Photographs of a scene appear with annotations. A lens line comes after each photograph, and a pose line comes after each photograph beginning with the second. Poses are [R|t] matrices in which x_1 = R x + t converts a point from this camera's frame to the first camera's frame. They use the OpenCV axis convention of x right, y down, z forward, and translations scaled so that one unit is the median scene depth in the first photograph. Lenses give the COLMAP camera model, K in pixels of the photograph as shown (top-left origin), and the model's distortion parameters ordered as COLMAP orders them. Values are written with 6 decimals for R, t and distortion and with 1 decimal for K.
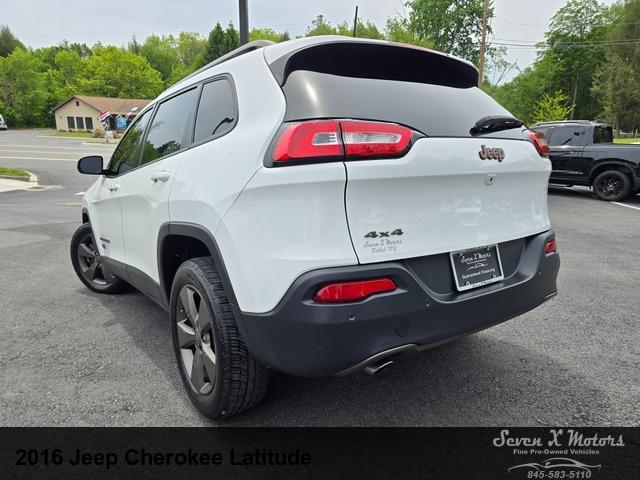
lens RADIAL K [[433.0, 0, 319.7], [0, 433.0, 240.7], [0, 0, 1]] dist [0.061991, -0.054452]
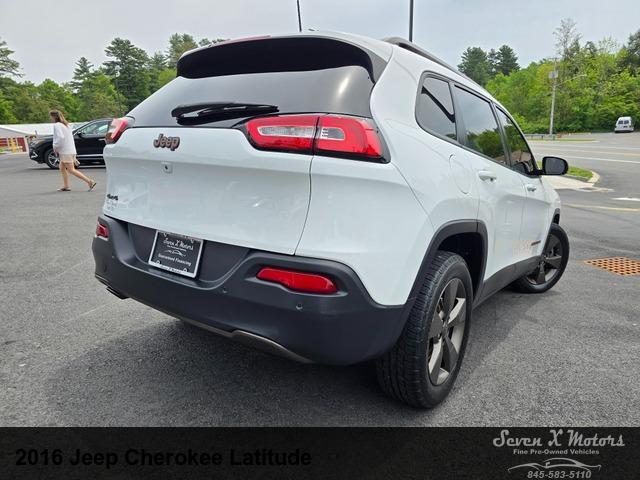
lens RADIAL K [[433.0, 0, 315.1], [0, 433.0, 239.9], [0, 0, 1]] dist [0.061991, -0.054452]
pose [[0.308842, 0.205507, -0.928646, 0.234064], [-0.212845, 0.966549, 0.143109, -0.031067], [0.926992, 0.153459, 0.342252, 0.157531]]
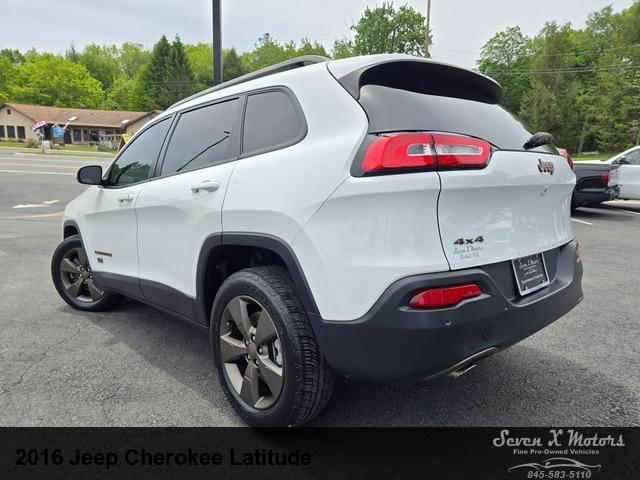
lens RADIAL K [[433.0, 0, 319.6], [0, 433.0, 233.2], [0, 0, 1]] dist [0.061991, -0.054452]
pose [[0.992328, -0.004916, 0.123536, -0.046451], [0.011009, 0.998754, -0.048684, 0.001753], [-0.123142, 0.049671, 0.991145, 0.000308]]
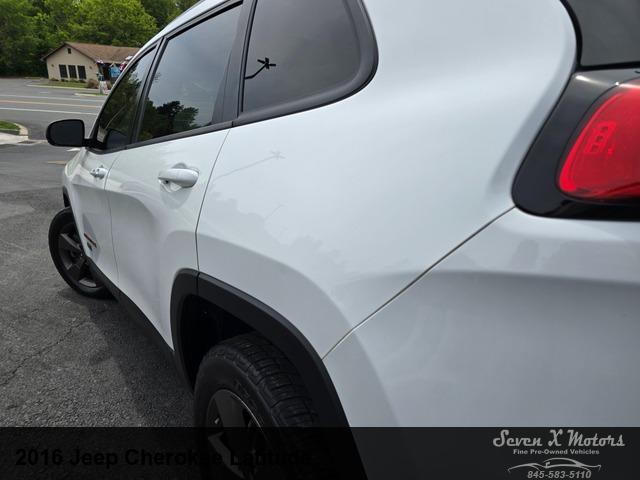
lens RADIAL K [[433.0, 0, 311.6], [0, 433.0, 240.5], [0, 0, 1]] dist [0.061991, -0.054452]
pose [[0.999705, 0.022078, -0.010163, -0.039087], [-0.021014, 0.995251, 0.095042, -0.024767], [0.012213, -0.094800, 0.995421, 0.094204]]
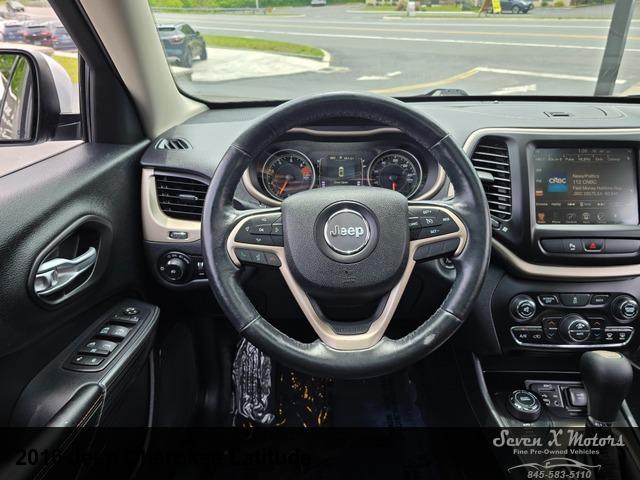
lens RADIAL K [[439.8, 0, 321.0], [0, 439.8, 237.1], [0, 0, 1]] dist [0.037842, -0.041119]
pose [[0.808551, 0.244698, -0.535134, -0.085277], [-0.107930, 0.955676, 0.273924, -0.059694], [0.578444, -0.163724, 0.799123, 0.295364]]
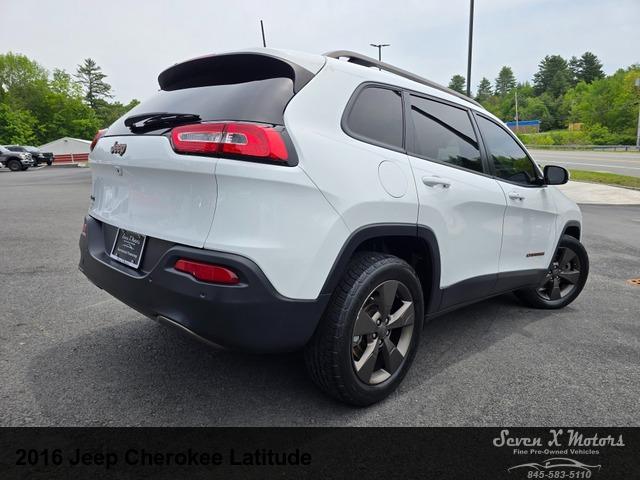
lens RADIAL K [[433.0, 0, 314.9], [0, 433.0, 239.1], [0, 0, 1]] dist [0.061991, -0.054452]
pose [[0.163371, 0.181746, -0.969680, 0.258616], [-0.217494, 0.965338, 0.144289, -0.038907], [0.962292, 0.187327, 0.197236, 0.206243]]
